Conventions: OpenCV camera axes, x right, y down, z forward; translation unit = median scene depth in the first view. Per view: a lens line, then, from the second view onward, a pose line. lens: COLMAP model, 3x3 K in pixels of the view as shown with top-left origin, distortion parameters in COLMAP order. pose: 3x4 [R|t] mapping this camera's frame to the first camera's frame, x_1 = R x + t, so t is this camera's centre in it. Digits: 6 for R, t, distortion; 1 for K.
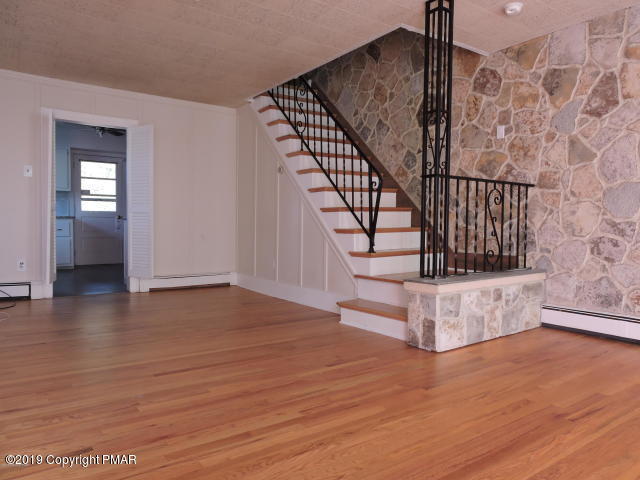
lens RADIAL K [[450.5, 0, 324.0], [0, 450.5, 244.0], [0, 0, 1]] dist [-0.014597, -0.002640]
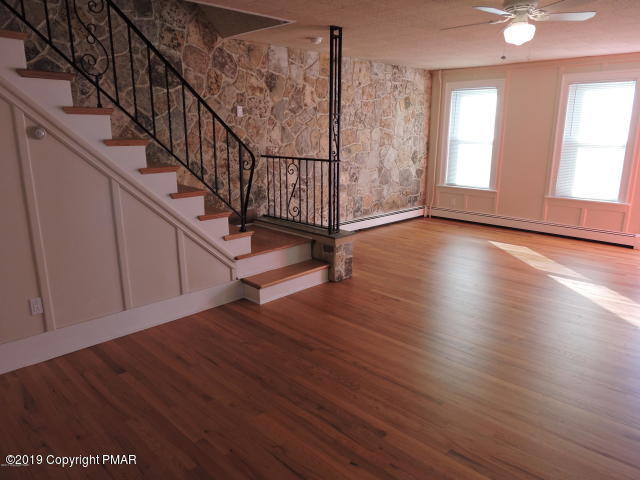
lens RADIAL K [[450.5, 0, 324.0], [0, 450.5, 244.0], [0, 0, 1]] dist [-0.014597, -0.002640]
pose [[-0.156776, -0.249194, 0.955680, -0.966994], [0.042823, 0.965020, 0.258654, -0.222578], [-0.986705, 0.081476, -0.140621, 1.045934]]
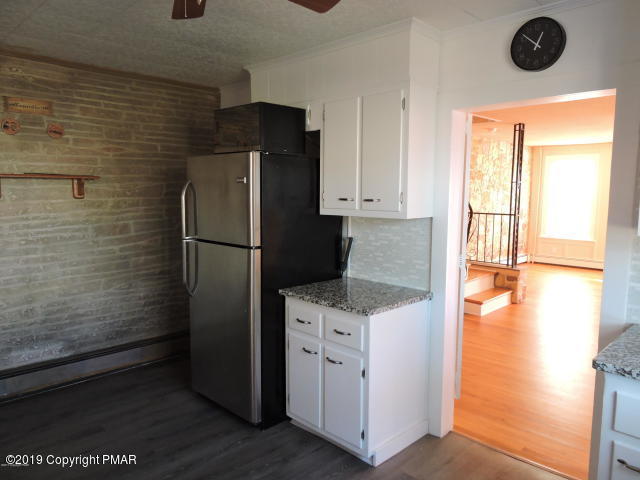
lens RADIAL K [[451.1, 0, 320.0], [0, 451.1, 240.0], [0, 0, 1]] dist [-0.020870, -0.000903]
pose [[-0.147124, -0.115099, 0.982399, -1.286883], [0.038883, 0.991766, 0.122019, -0.260264], [-0.988354, 0.056150, -0.141437, 1.752842]]
